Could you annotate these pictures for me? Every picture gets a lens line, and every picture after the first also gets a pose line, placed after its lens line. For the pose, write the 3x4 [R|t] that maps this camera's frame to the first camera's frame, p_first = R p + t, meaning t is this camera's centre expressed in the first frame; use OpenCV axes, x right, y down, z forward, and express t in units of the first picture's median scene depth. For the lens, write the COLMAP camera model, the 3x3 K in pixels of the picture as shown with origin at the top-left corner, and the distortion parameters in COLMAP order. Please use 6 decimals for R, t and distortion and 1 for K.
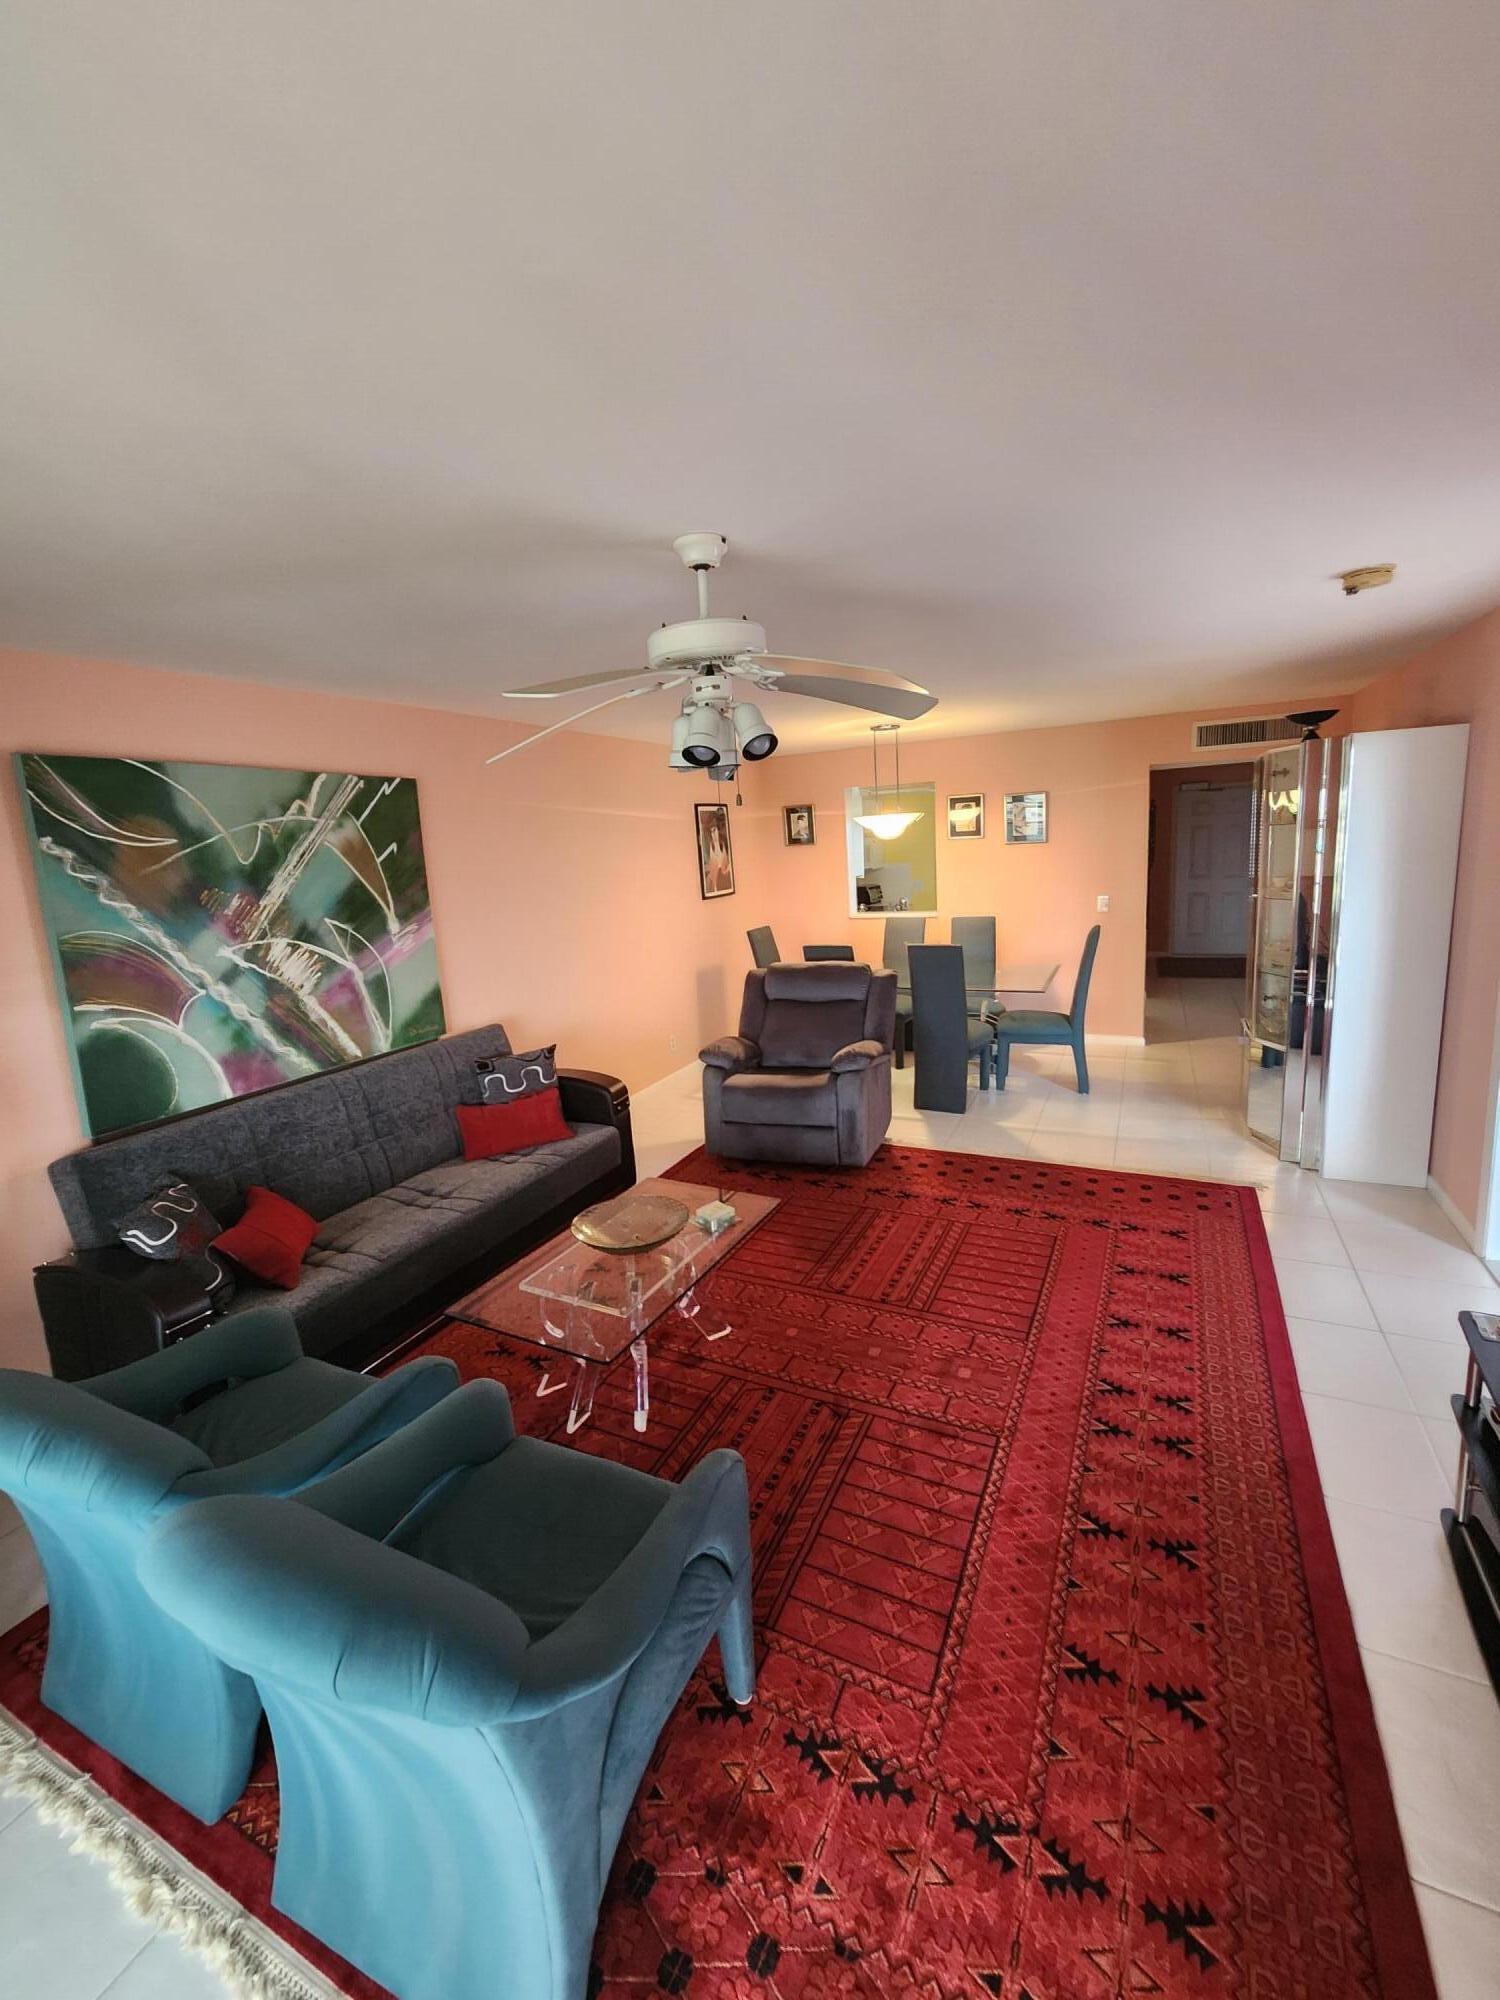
lens RADIAL K [[805.9, 0, 738.9], [0, 805.9, 997.1], [0, 0, 1]] dist [0.000928, -0.000452]
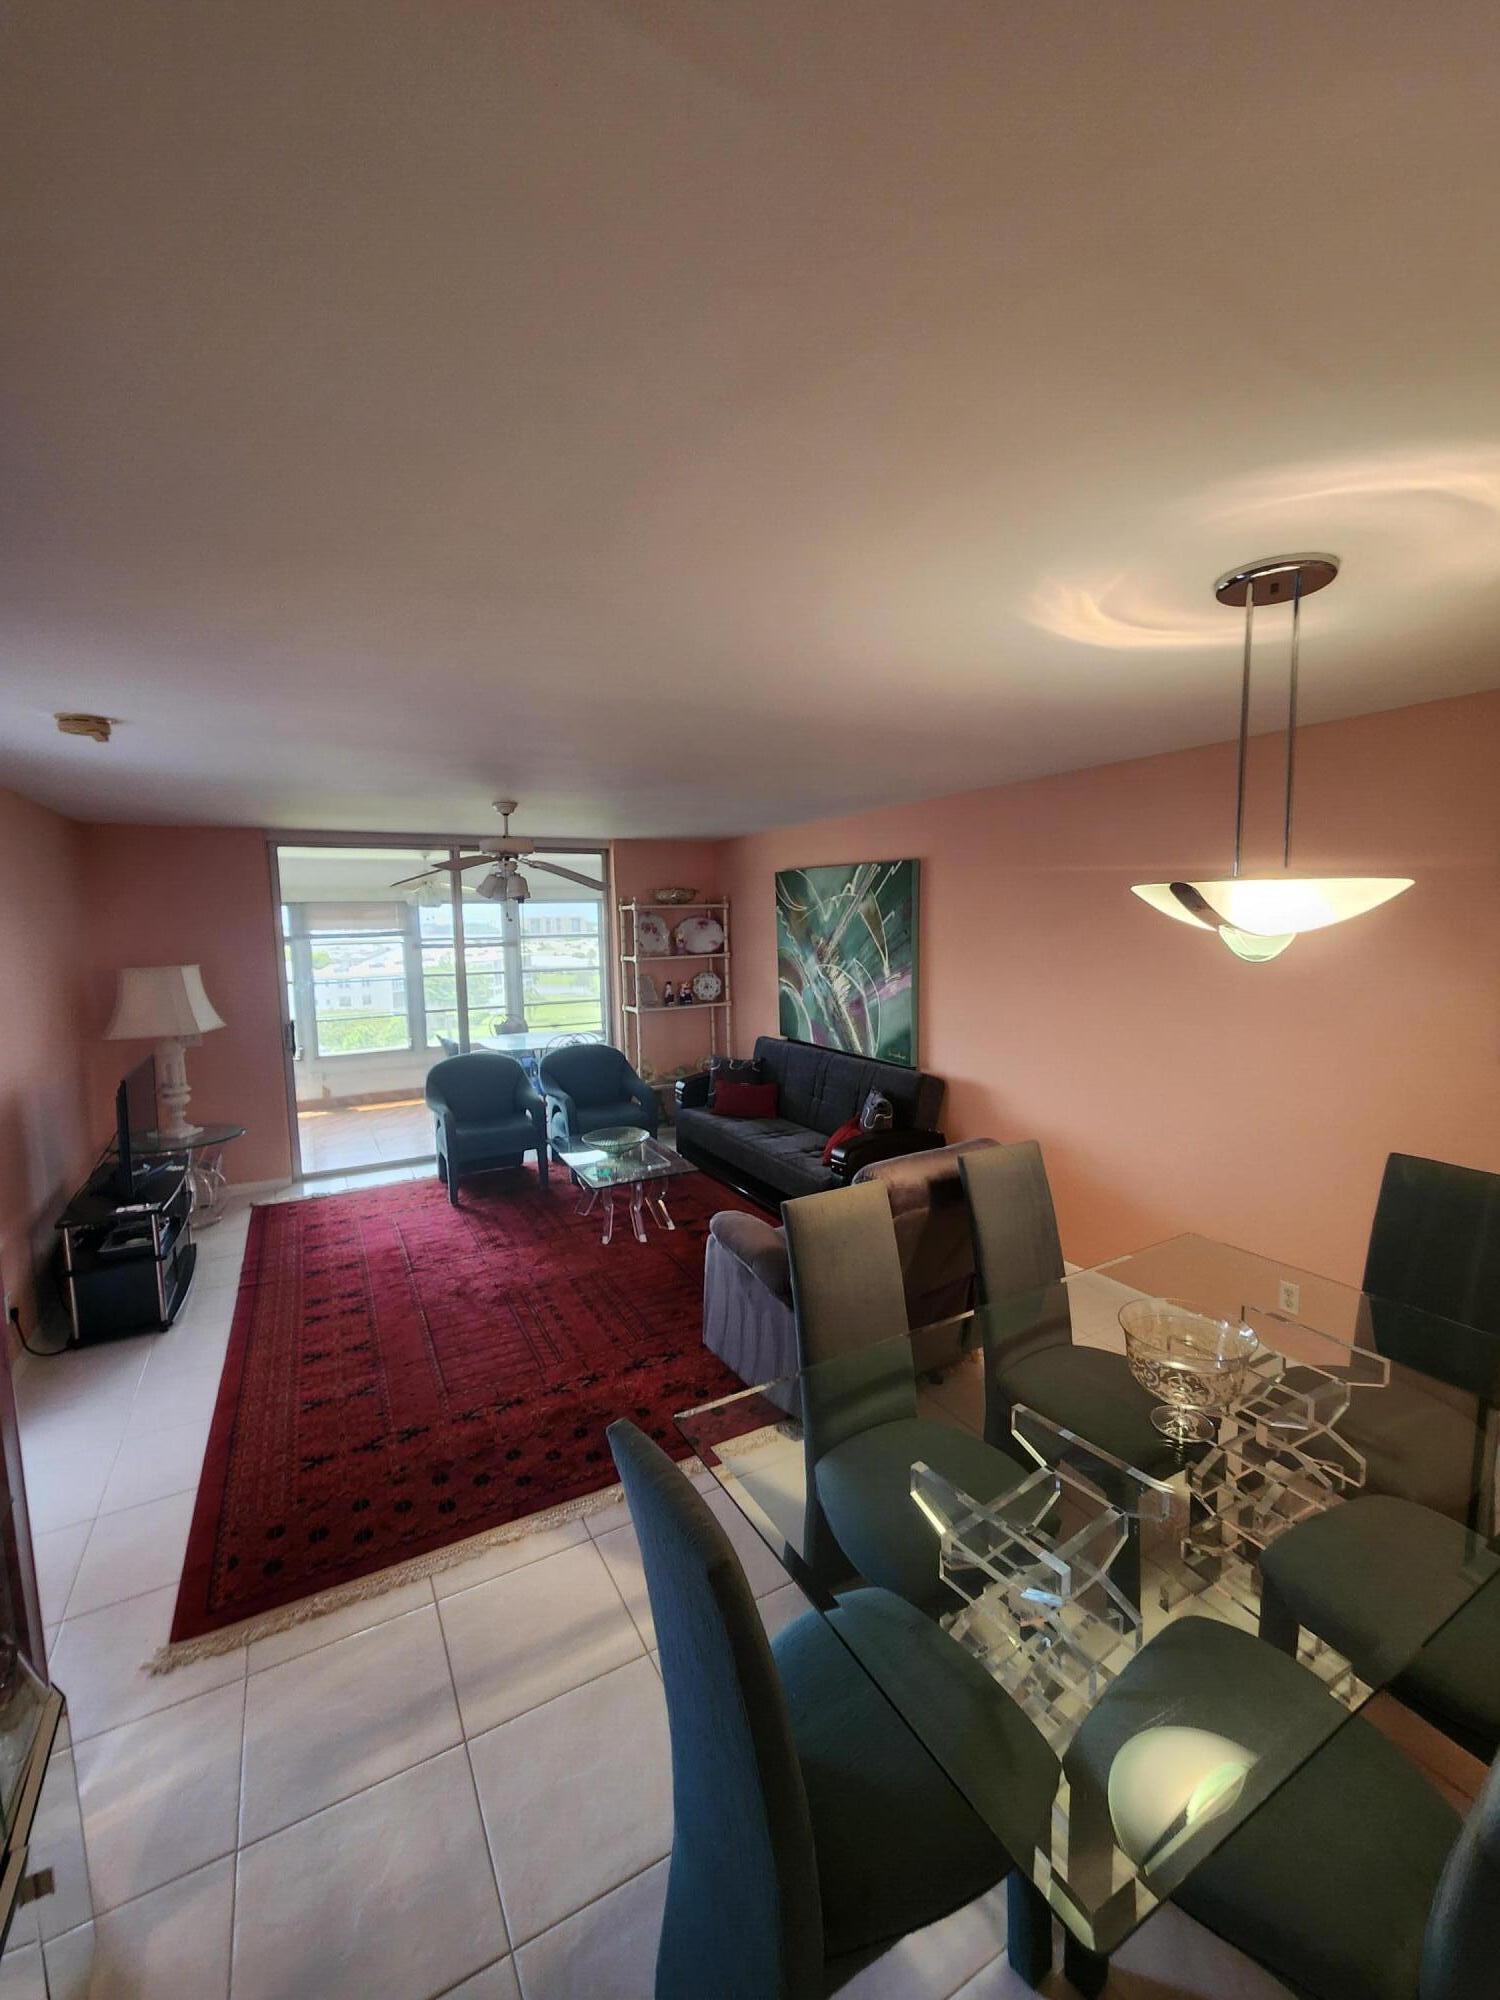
lens RADIAL K [[805.9, 0, 738.9], [0, 805.9, 997.1], [0, 0, 1]] dist [0.000928, -0.000452]
pose [[-0.562423, 0.151540, -0.812844, 0.914362], [-0.101901, 0.962865, 0.250016, -0.405066], [0.820547, 0.223444, -0.526095, 1.715598]]
